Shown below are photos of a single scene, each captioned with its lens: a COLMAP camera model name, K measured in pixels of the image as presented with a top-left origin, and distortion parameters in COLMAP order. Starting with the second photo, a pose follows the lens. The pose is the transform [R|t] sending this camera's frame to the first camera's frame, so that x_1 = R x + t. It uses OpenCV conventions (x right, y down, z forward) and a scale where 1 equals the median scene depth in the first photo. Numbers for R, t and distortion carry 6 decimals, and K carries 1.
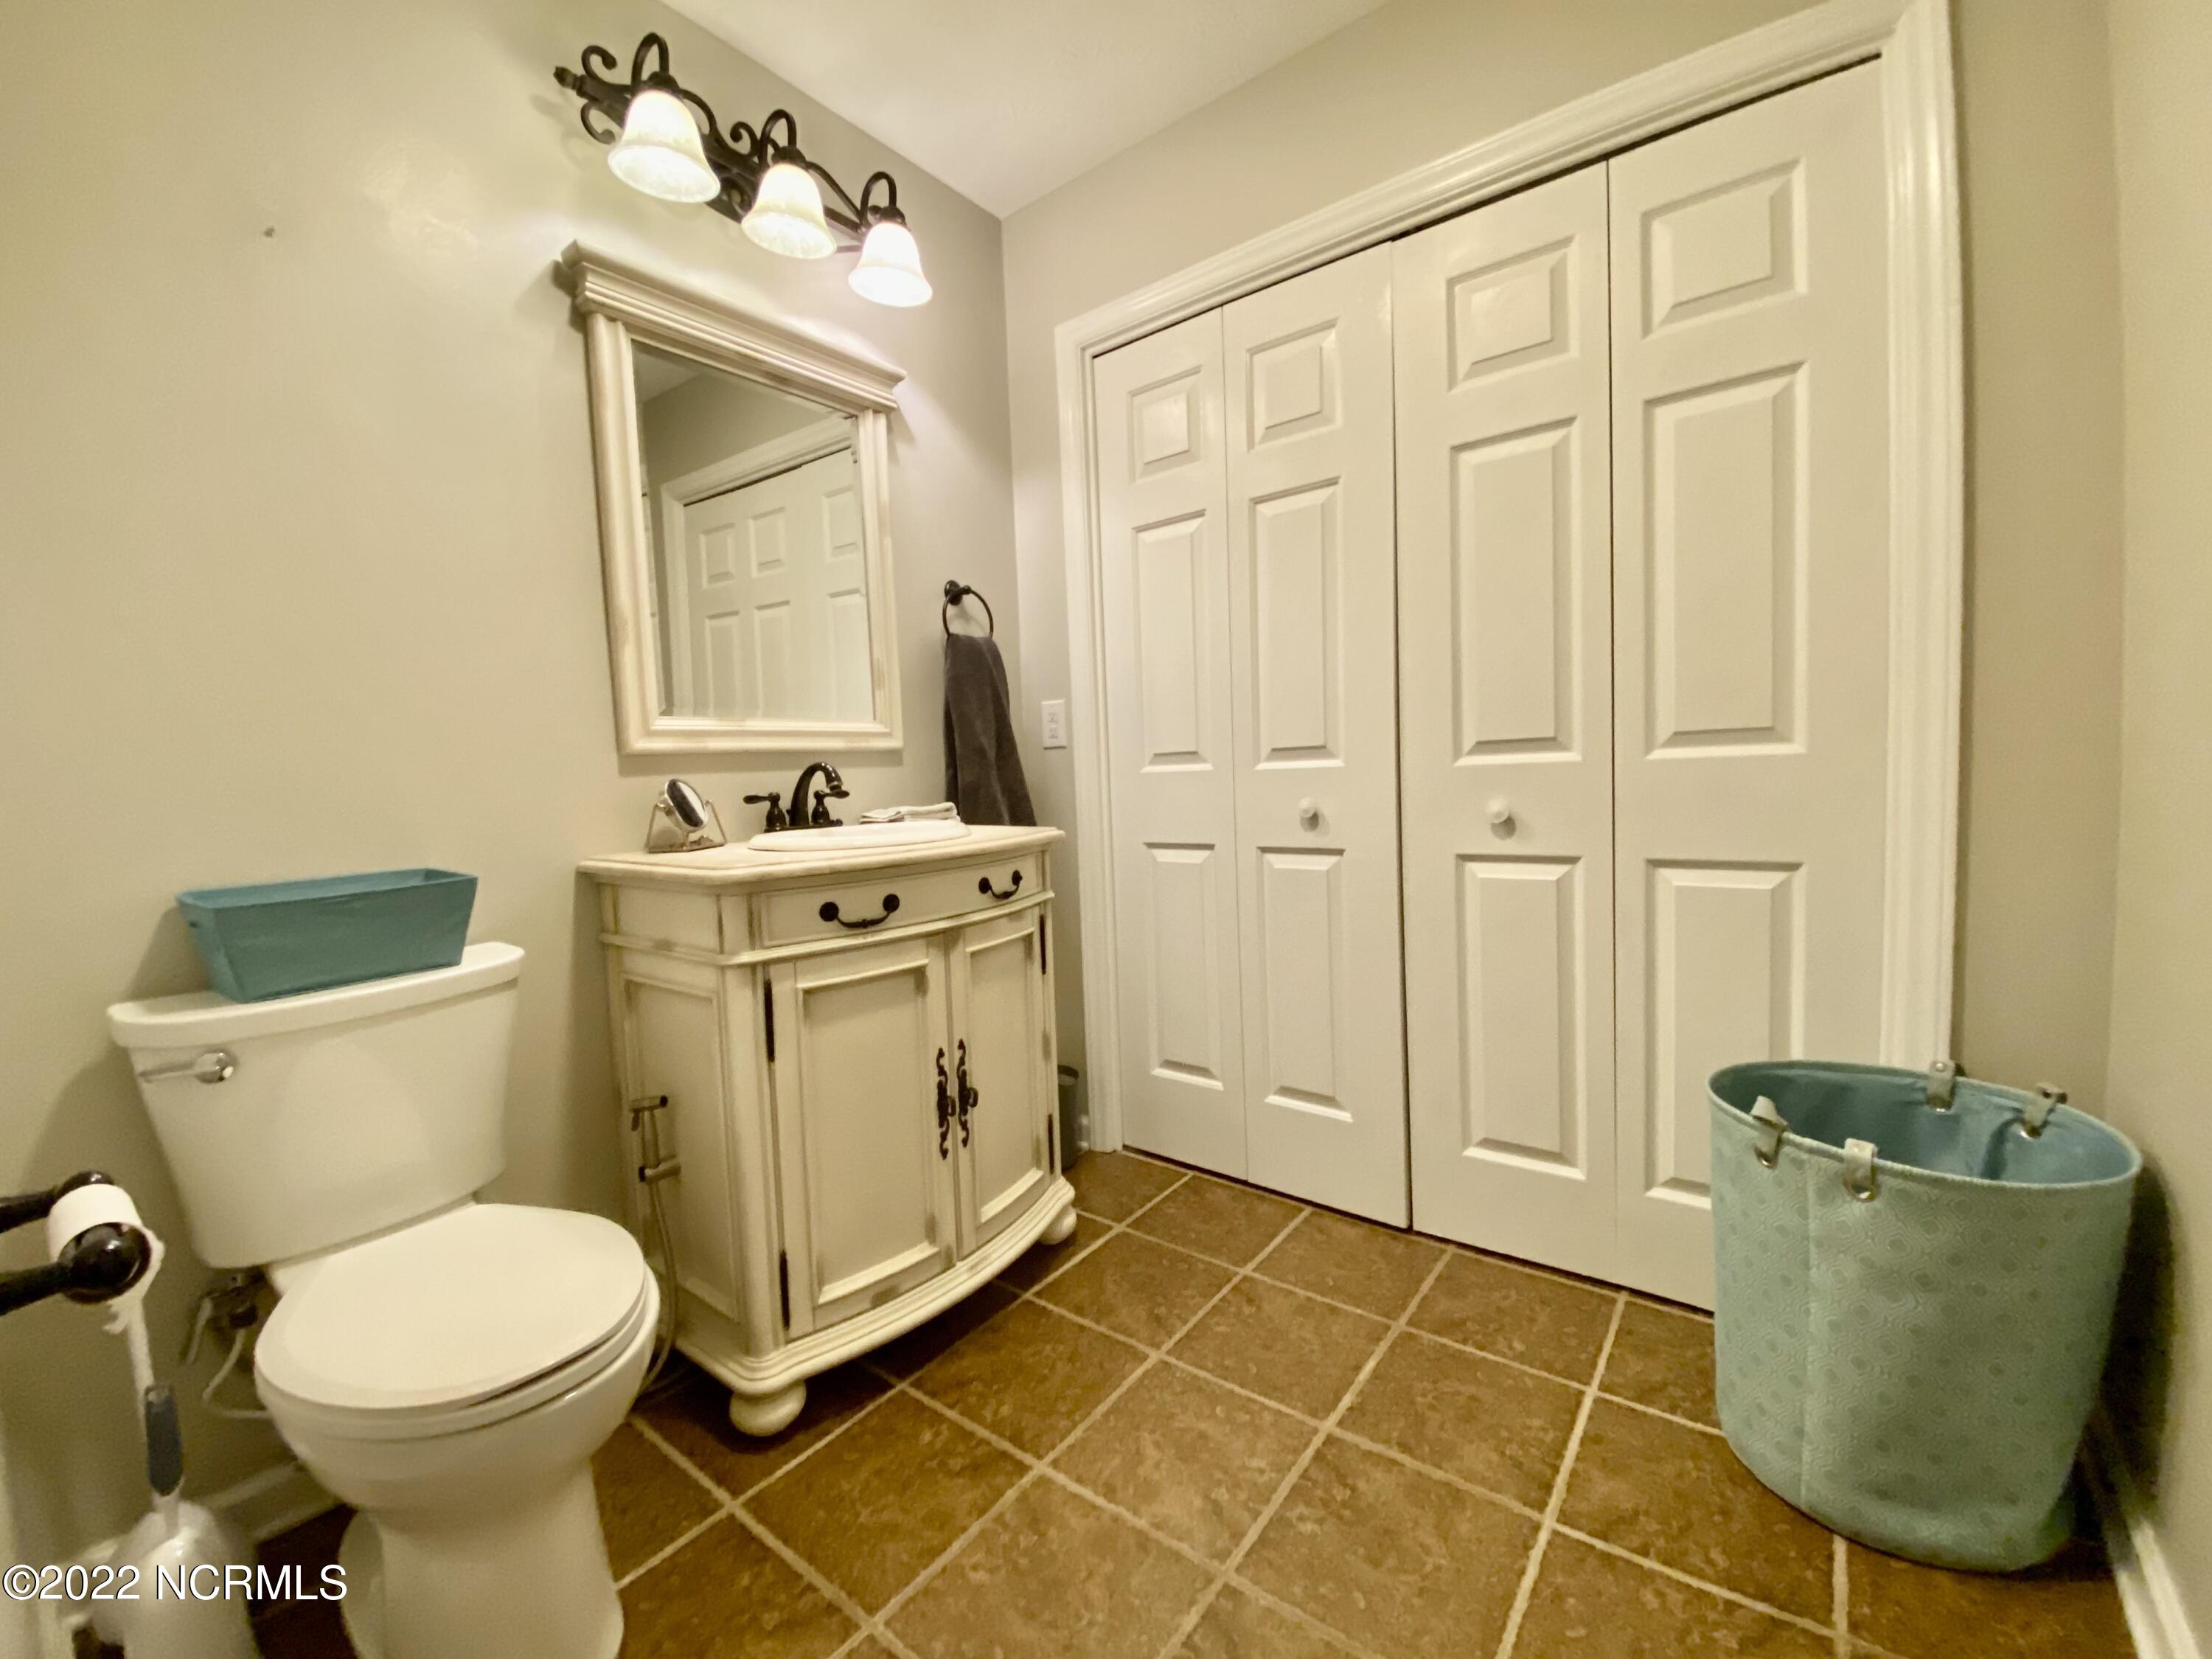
lens RADIAL K [[904.5, 0, 1101.0], [0, 904.5, 822.1], [0, 0, 1]] dist [0.003325, 0.000280]
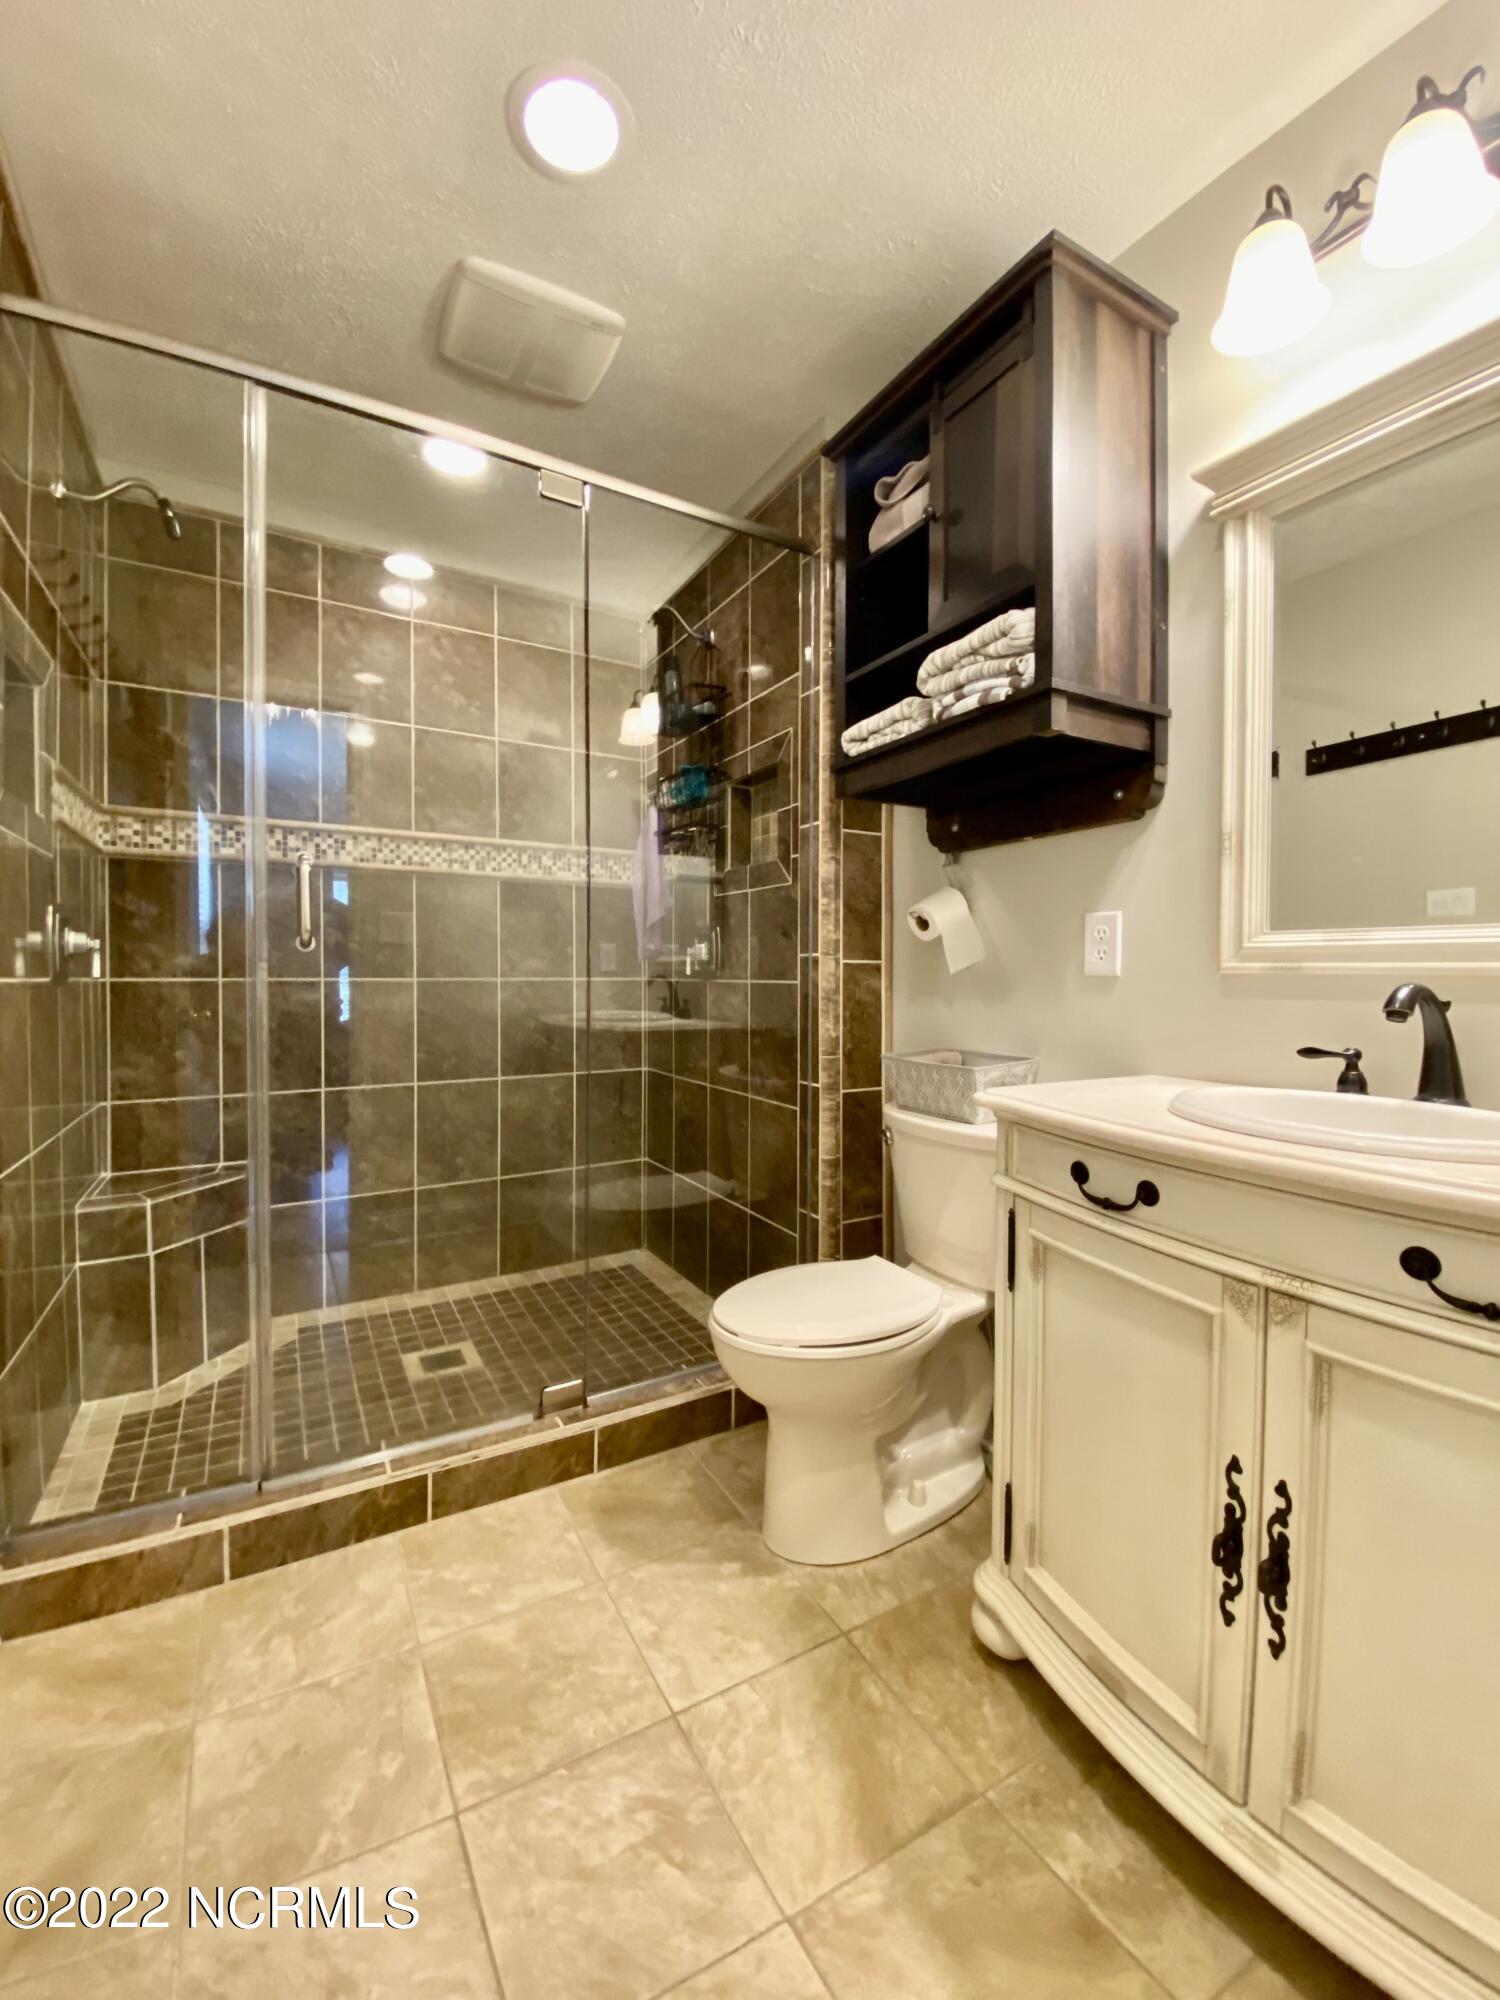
lens RADIAL K [[817.8, 0, 748.5], [0, 817.8, 998.6], [0, 0, 1]] dist [0.003325, 0.000280]
pose [[-0.404772, 0.062234, -0.912298, 0.467830], [-0.047737, 0.994883, 0.089048, -0.106440], [0.913171, 0.079594, -0.399730, 0.891889]]
